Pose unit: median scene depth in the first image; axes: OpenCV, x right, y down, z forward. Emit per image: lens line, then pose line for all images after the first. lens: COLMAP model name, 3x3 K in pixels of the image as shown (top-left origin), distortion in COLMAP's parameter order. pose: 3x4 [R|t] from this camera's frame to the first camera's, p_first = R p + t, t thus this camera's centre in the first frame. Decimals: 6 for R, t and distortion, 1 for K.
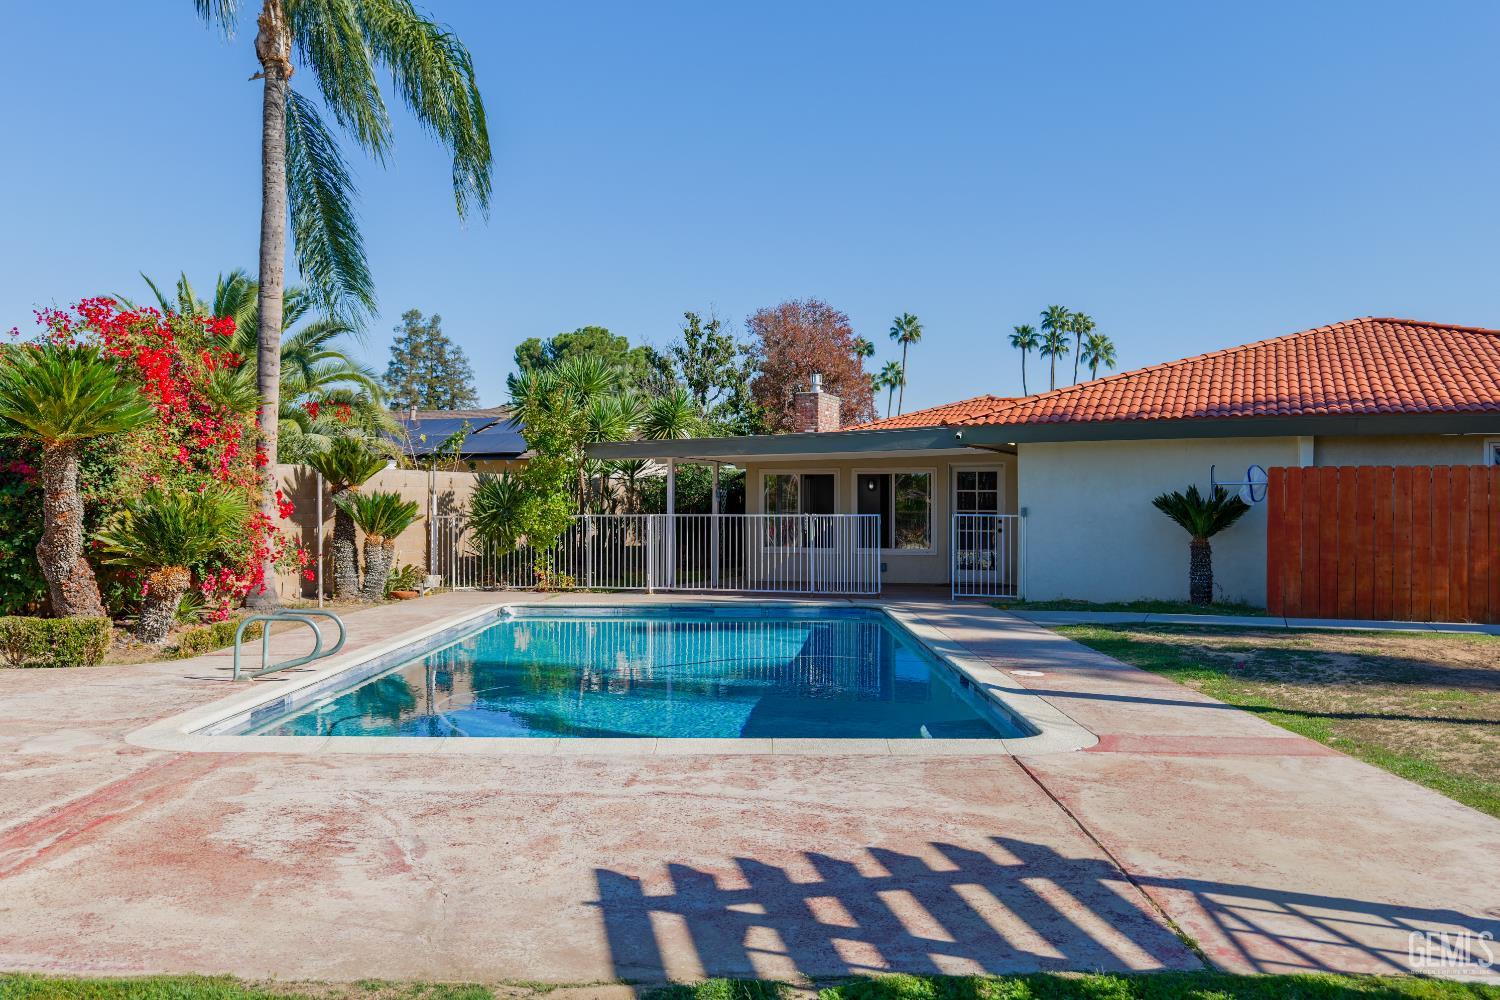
lens RADIAL K [[1293.5, 0, 750.3], [0, 1293.5, 499.7], [0, 0, 1]] dist [0.009576, 0.005537]
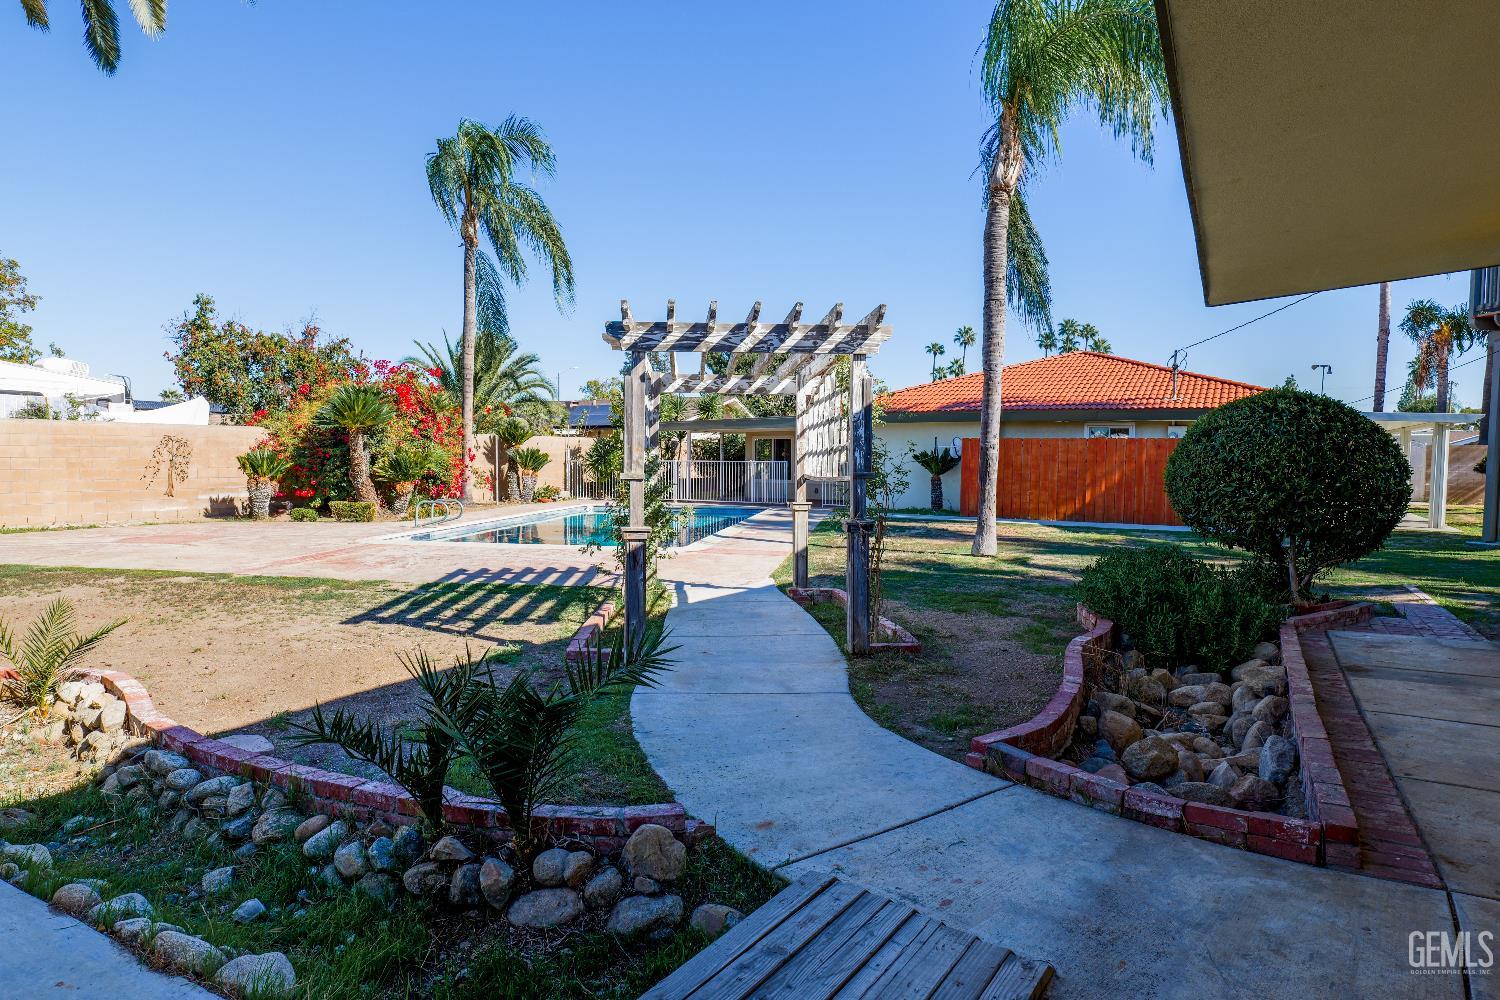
lens RADIAL K [[872.5, 0, 749.7], [0, 872.5, 503.2], [0, 0, 1]] dist [-0.021305, -0.000797]
pose [[0.988590, 0.014705, -0.149911, 0.268330], [-0.005599, 0.998123, 0.060986, -0.005692], [0.150526, -0.059451, 0.986817, -0.296602]]
